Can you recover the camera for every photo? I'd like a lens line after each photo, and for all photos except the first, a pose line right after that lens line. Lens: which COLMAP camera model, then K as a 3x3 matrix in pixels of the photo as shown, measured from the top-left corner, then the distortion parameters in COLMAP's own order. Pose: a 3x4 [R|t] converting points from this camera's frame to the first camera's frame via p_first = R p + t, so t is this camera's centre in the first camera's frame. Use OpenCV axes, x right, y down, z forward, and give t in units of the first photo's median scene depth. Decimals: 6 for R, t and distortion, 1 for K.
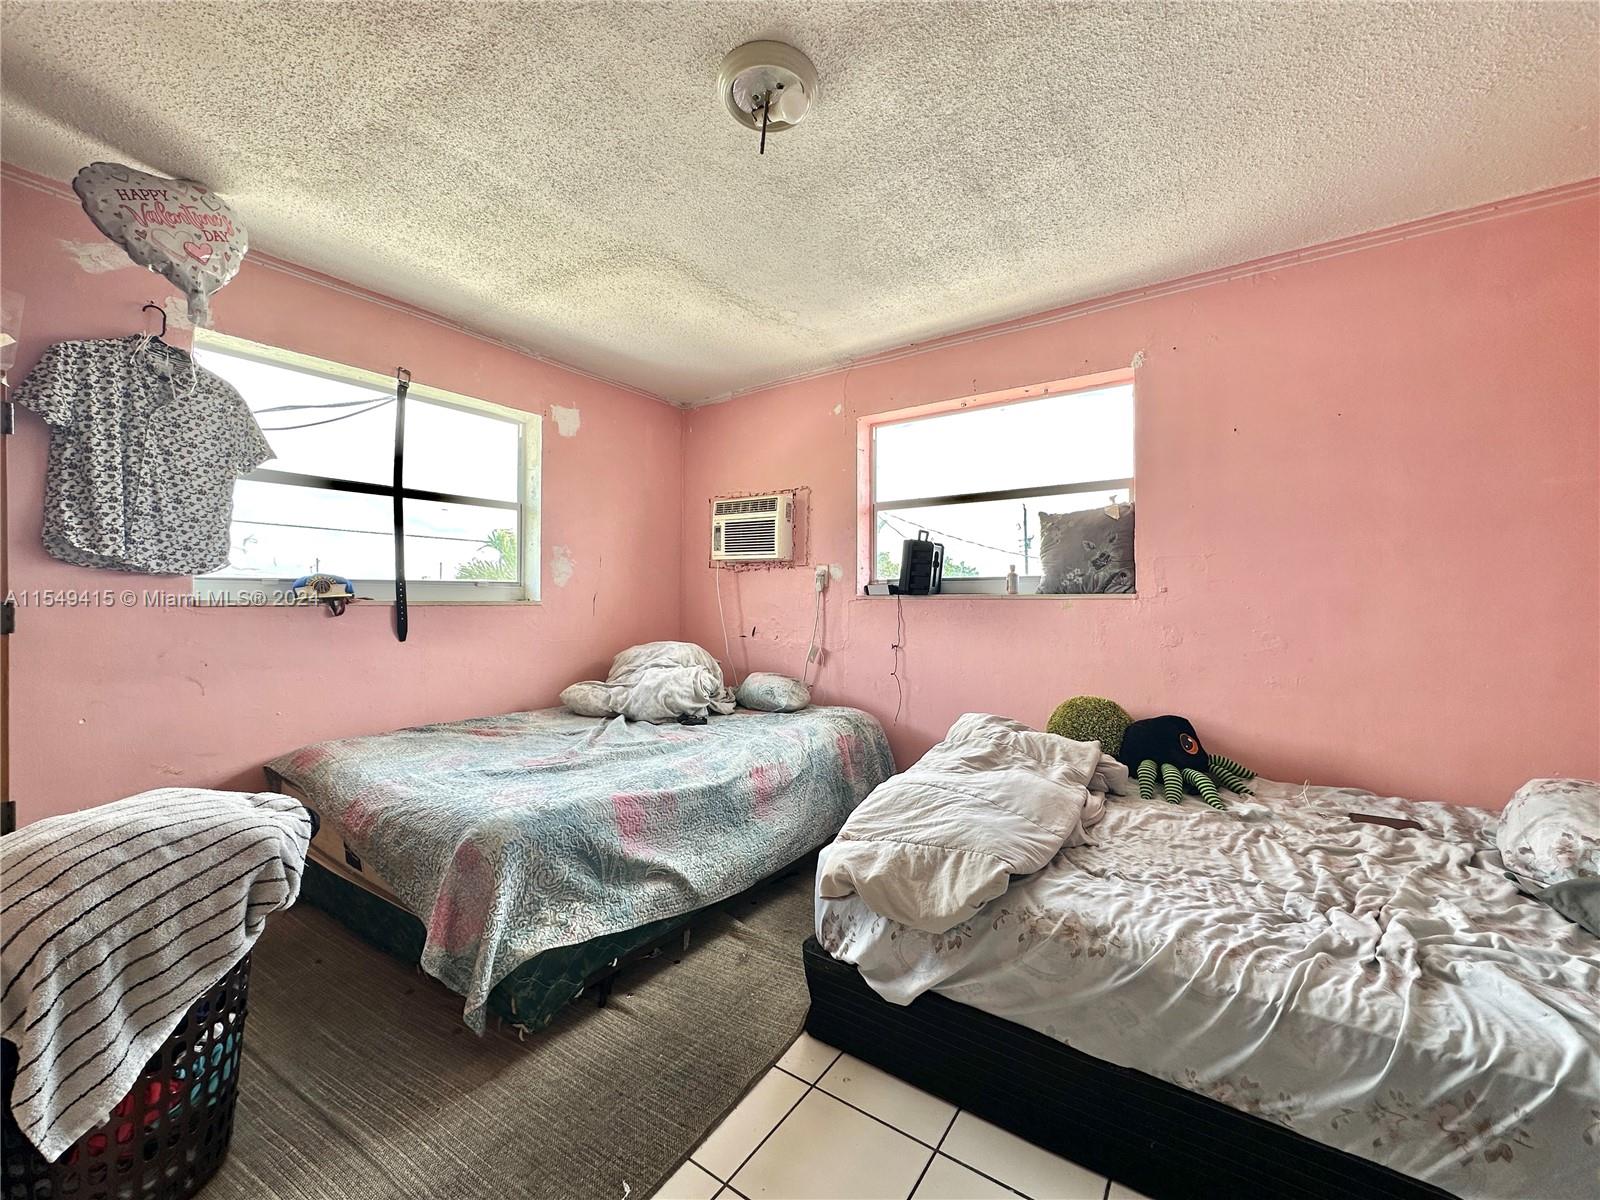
lens RADIAL K [[642.4, 0, 801.9], [0, 642.4, 600.0], [0, 0, 1]] dist [-0.000137, -0.000425]
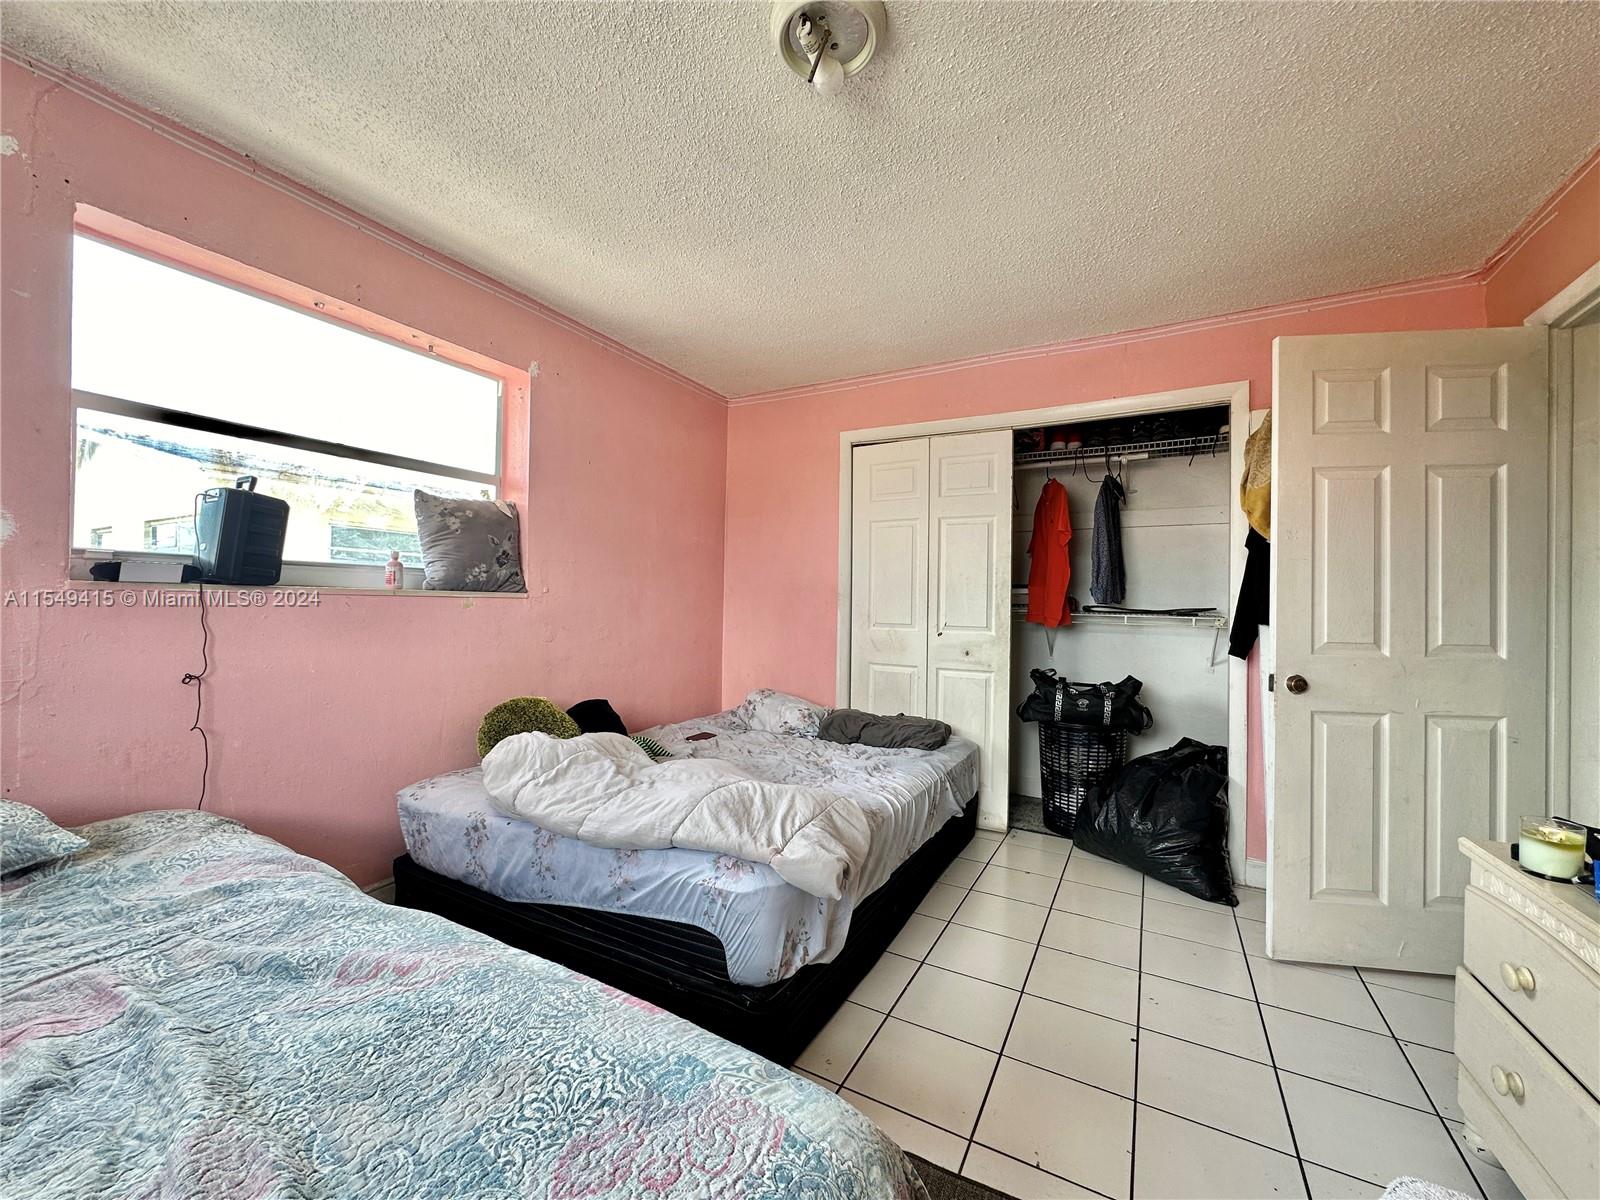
lens RADIAL K [[642.4, 0, 800.8], [0, 642.4, 600.1], [0, 0, 1]] dist [-0.000137, -0.000425]
pose [[-0.109958, 0.001264, 0.993935, -0.536555], [-0.024259, 0.999698, -0.003955, -0.004941], [-0.993640, -0.024547, -0.109894, 0.647837]]
